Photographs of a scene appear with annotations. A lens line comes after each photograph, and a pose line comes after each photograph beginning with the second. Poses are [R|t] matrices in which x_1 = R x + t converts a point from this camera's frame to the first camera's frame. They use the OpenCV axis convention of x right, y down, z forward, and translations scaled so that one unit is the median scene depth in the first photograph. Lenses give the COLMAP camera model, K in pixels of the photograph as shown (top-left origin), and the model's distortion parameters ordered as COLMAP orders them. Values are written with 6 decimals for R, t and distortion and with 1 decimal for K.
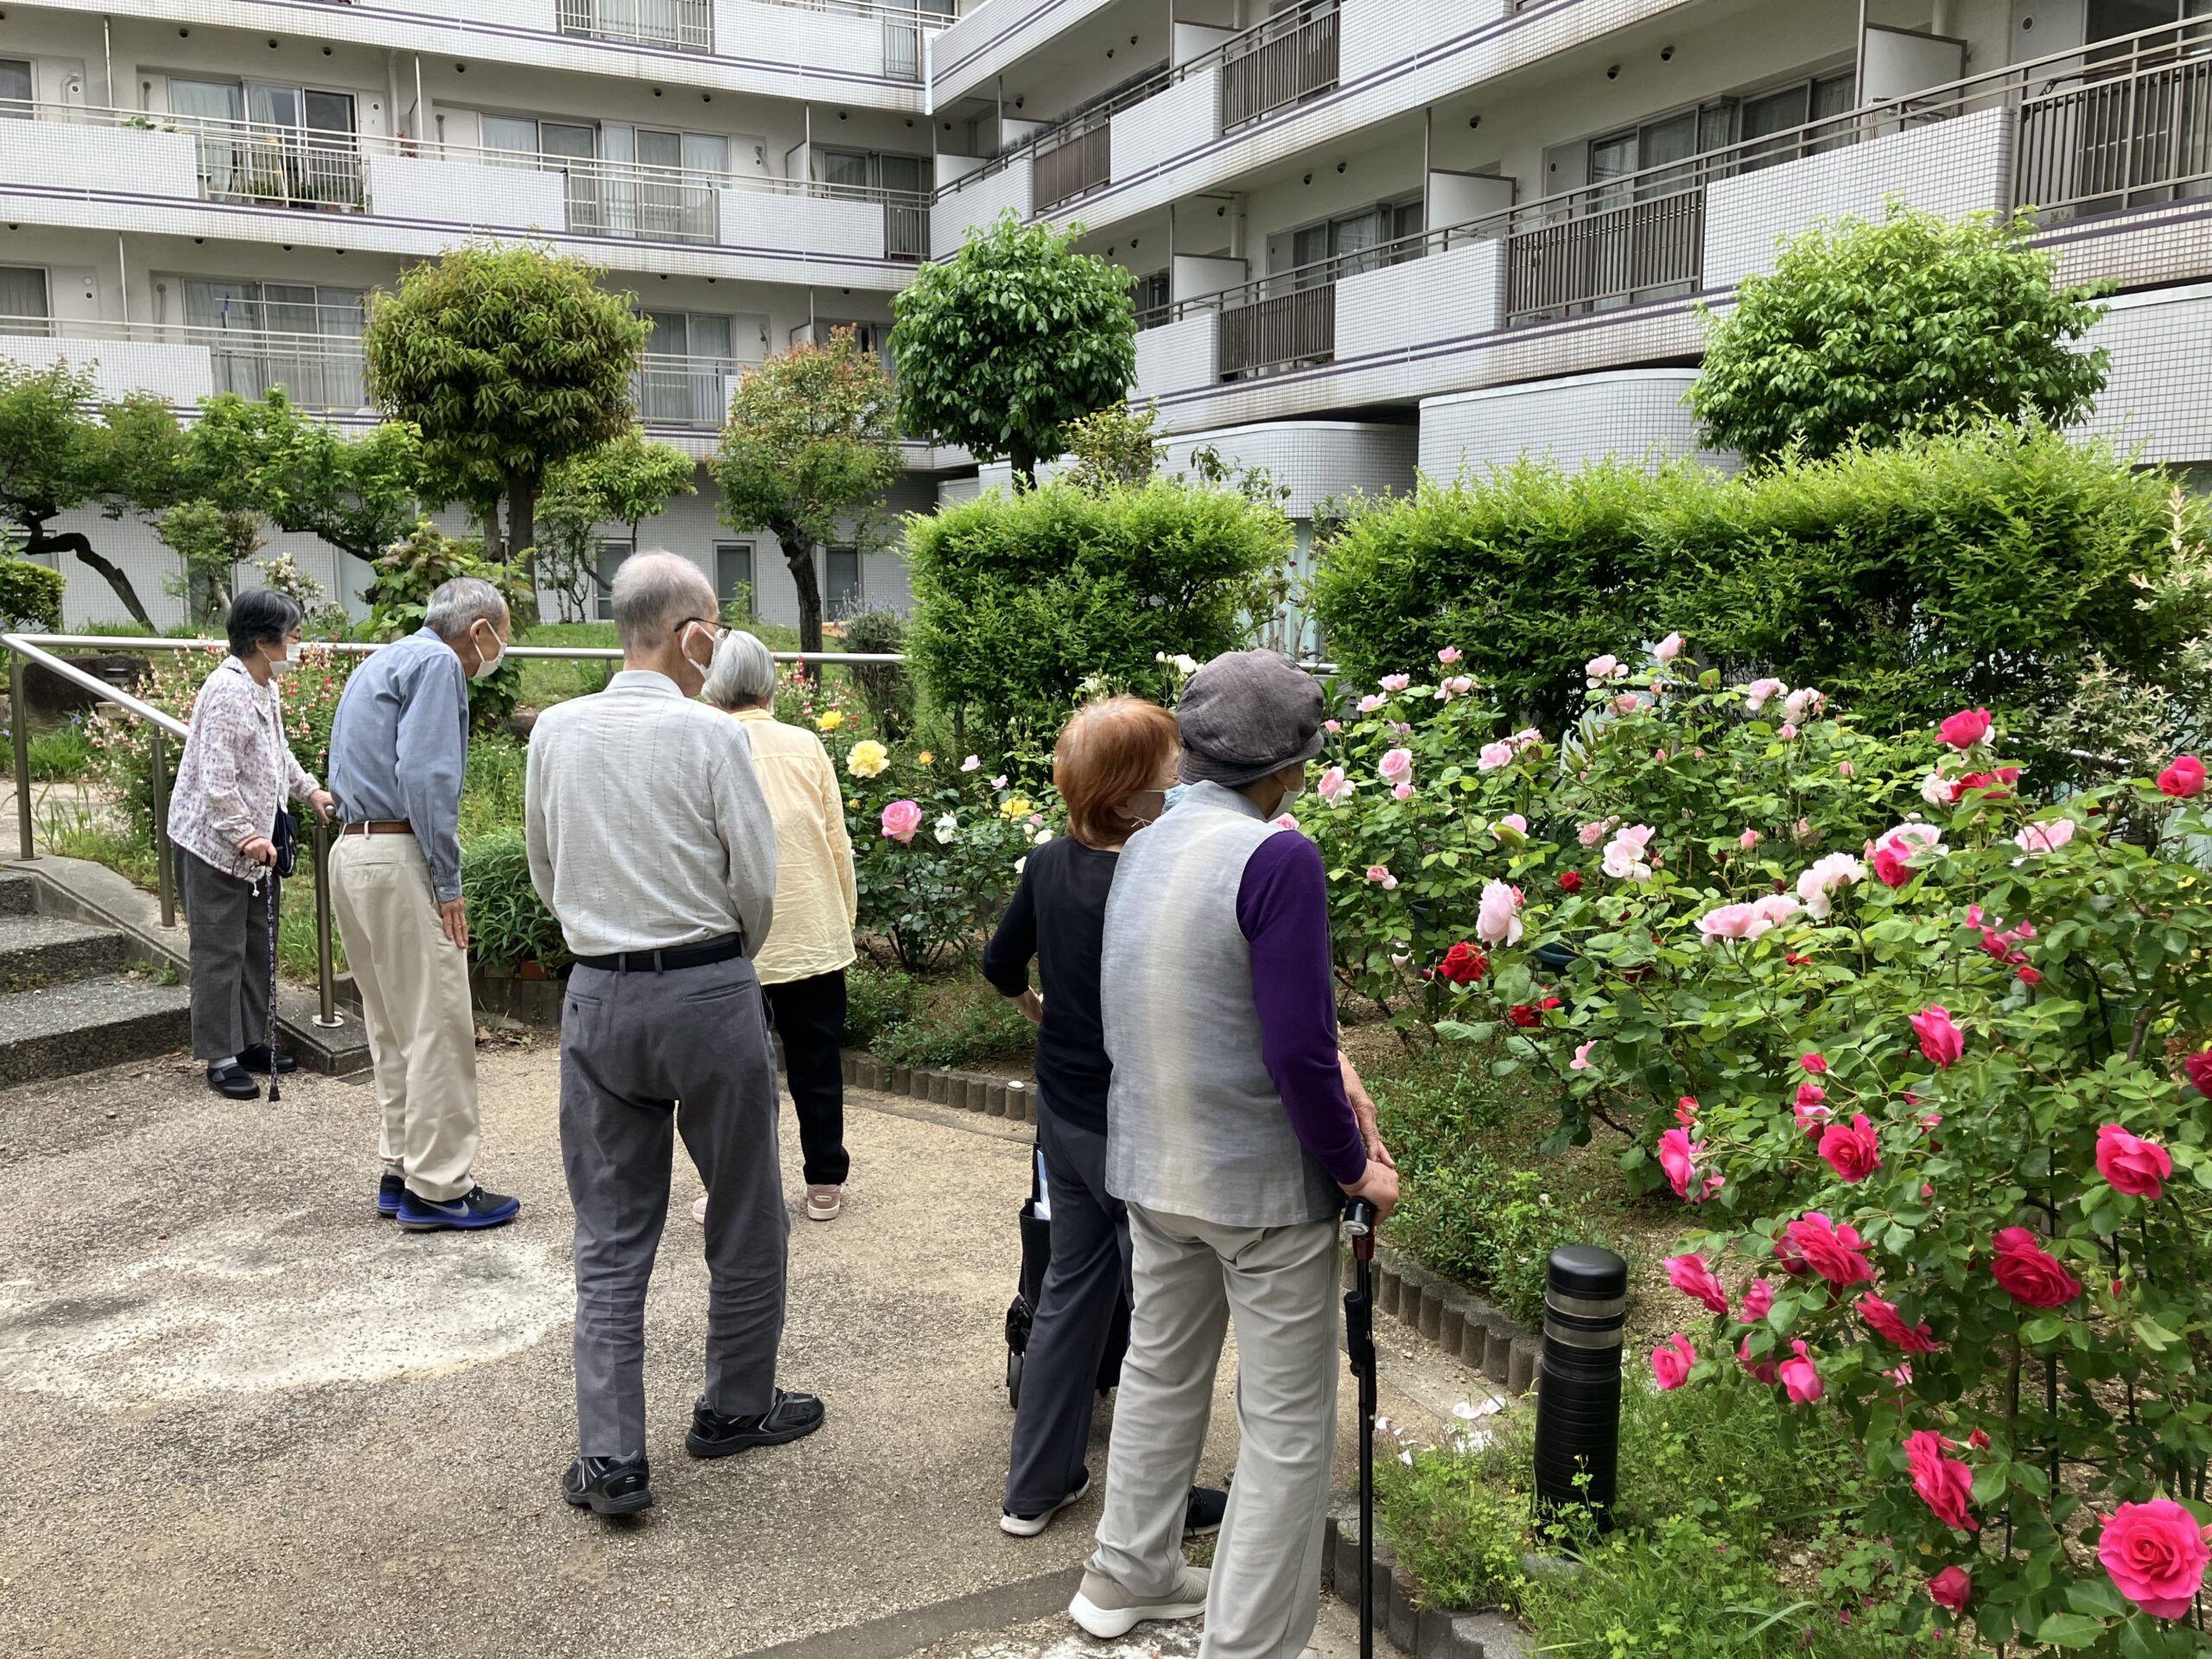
lens RADIAL K [[1844.8, 0, 1099.6], [0, 1844.8, 812.4], [0, 0, 1]] dist [0.043783, -0.039833]
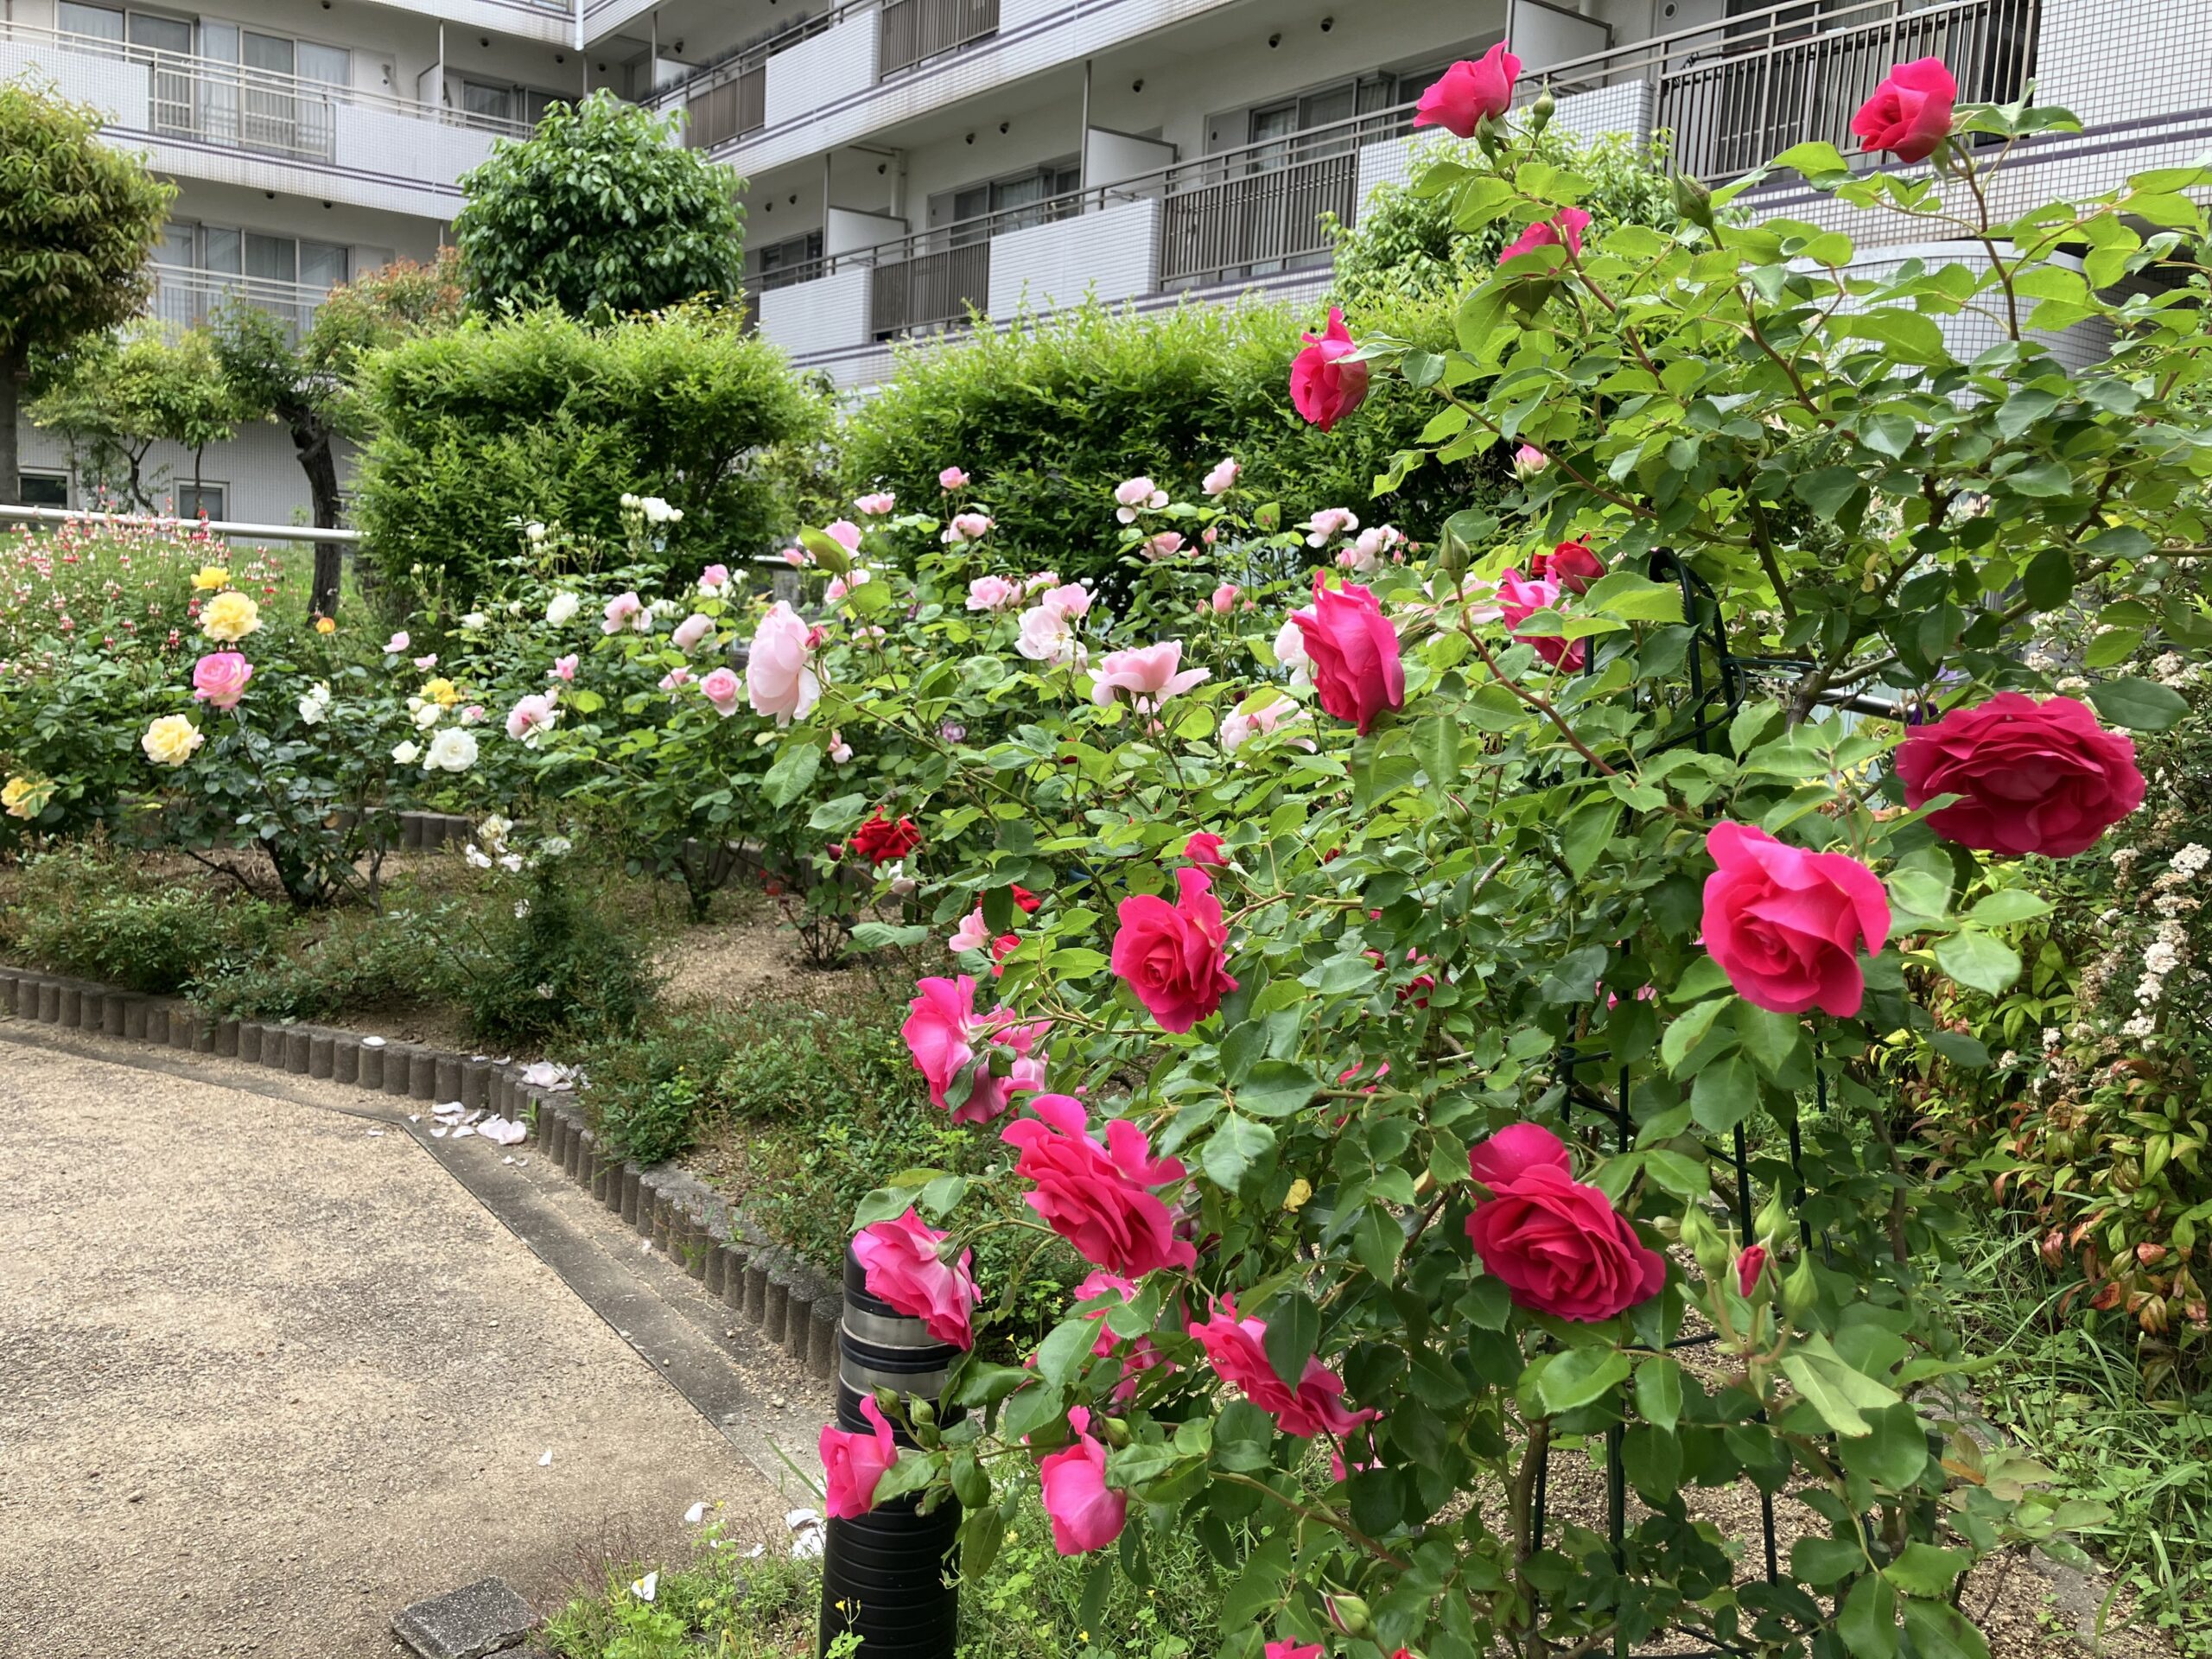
lens RADIAL K [[1844.8, 0, 1102.0], [0, 1844.8, 761.2], [0, 0, 1]] dist [0.043783, -0.039833]
pose [[0.985333, 0.035516, 0.166908, 0.052267], [-0.029318, 0.998791, -0.039455, 0.025627], [-0.168108, 0.033983, 0.985183, 0.096718]]
